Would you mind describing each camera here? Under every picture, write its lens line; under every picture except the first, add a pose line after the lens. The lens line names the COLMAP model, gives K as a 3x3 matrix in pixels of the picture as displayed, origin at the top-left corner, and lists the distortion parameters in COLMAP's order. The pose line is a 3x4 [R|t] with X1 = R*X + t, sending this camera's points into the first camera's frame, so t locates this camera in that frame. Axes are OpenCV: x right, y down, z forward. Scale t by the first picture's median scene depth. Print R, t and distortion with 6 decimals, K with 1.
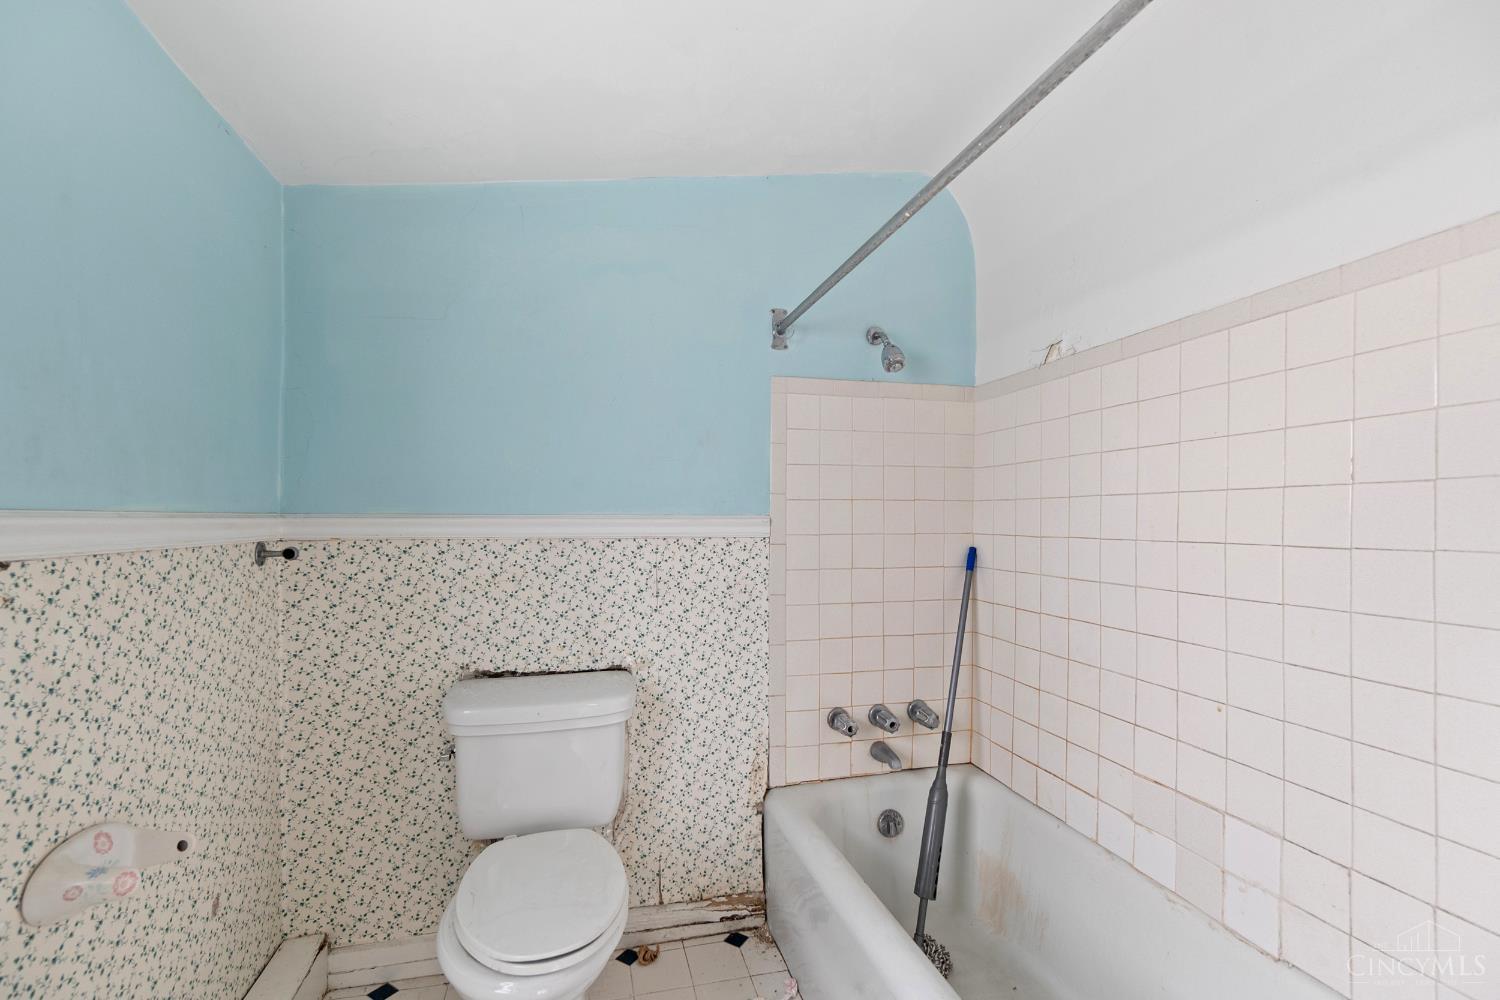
lens RADIAL K [[646.5, 0, 744.7], [0, 646.5, 517.9], [0, 0, 1]] dist [0.000326, 0.001114]
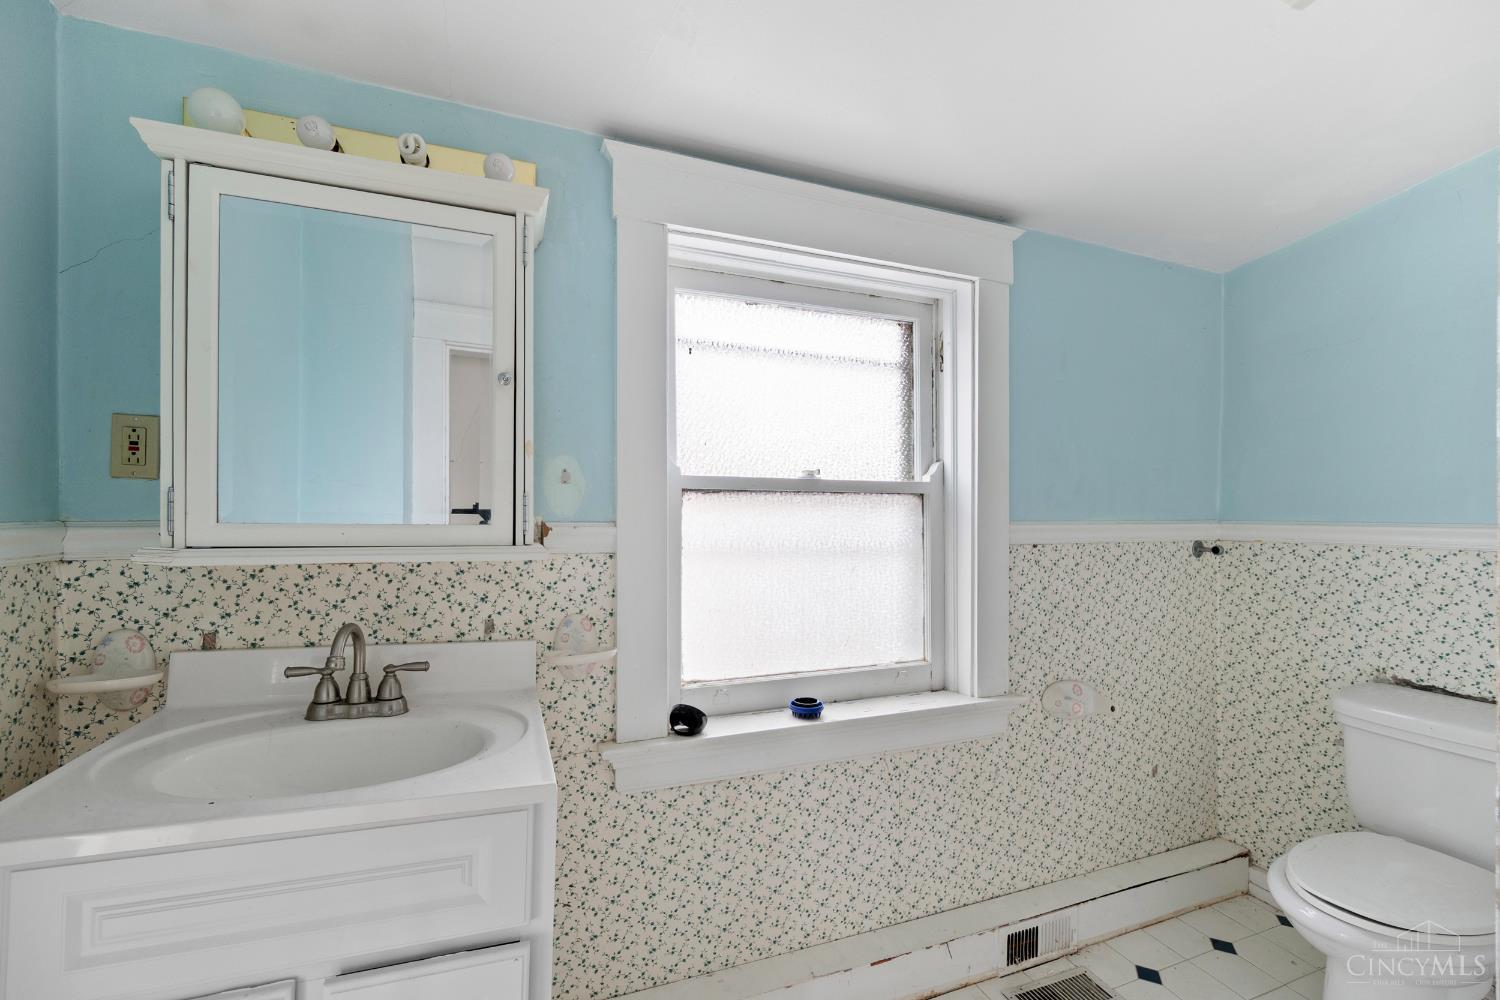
lens RADIAL K [[646.5, 0, 749.6], [0, 646.5, 508.4], [0, 0, 1]] dist [0.000326, 0.001114]
pose [[0.130635, -0.006940, -0.991406, 0.494292], [-0.002199, 0.999971, -0.007290, -0.019630], [0.991428, 0.003132, 0.130616, -0.145413]]
